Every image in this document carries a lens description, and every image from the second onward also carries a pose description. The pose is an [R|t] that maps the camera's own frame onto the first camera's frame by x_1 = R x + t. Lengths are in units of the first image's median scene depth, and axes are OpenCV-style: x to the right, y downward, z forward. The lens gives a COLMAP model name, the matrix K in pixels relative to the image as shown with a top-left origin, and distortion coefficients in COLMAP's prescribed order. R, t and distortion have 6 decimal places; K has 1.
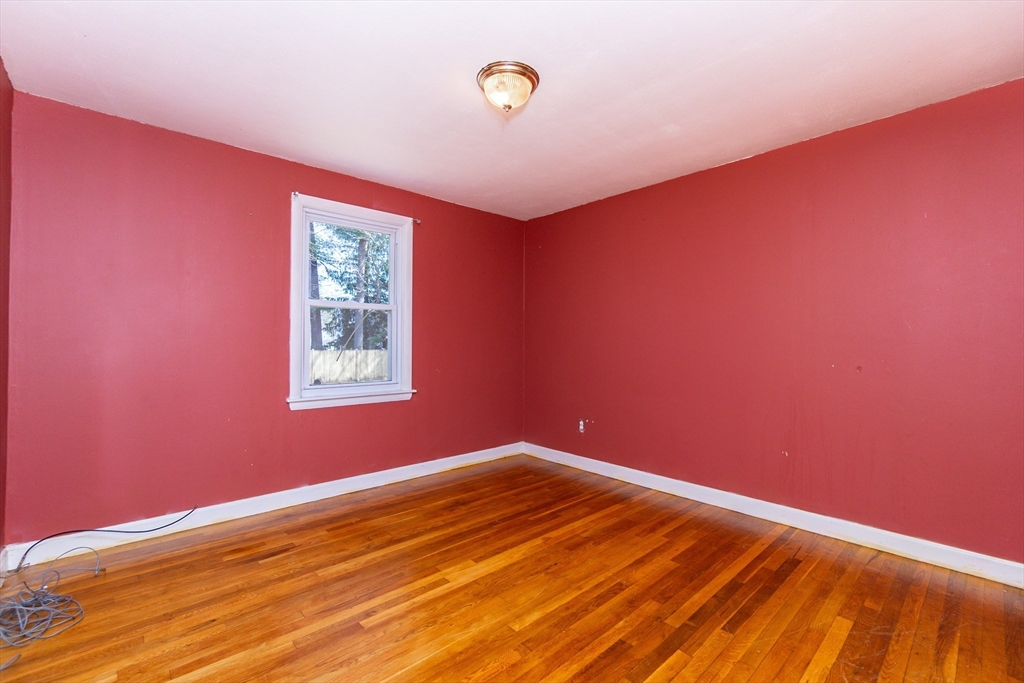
lens RADIAL K [[443.5, 0, 503.6], [0, 443.5, 337.0], [0, 0, 1]] dist [-0.002265, -0.000310]
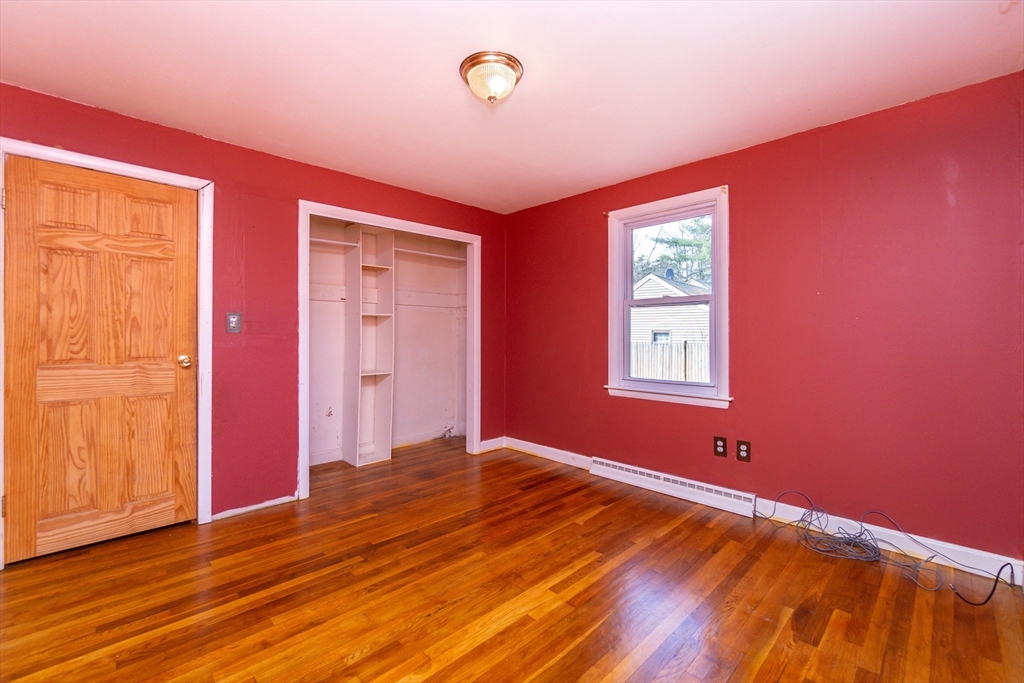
lens RADIAL K [[443.5, 0, 503.6], [0, 443.5, 337.0], [0, 0, 1]] dist [-0.002265, -0.000310]
pose [[-0.999065, -0.007993, -0.042487, 0.021549], [-0.007570, 0.999920, -0.010112, 0.017932], [0.042565, -0.009781, -0.999046, 1.970882]]
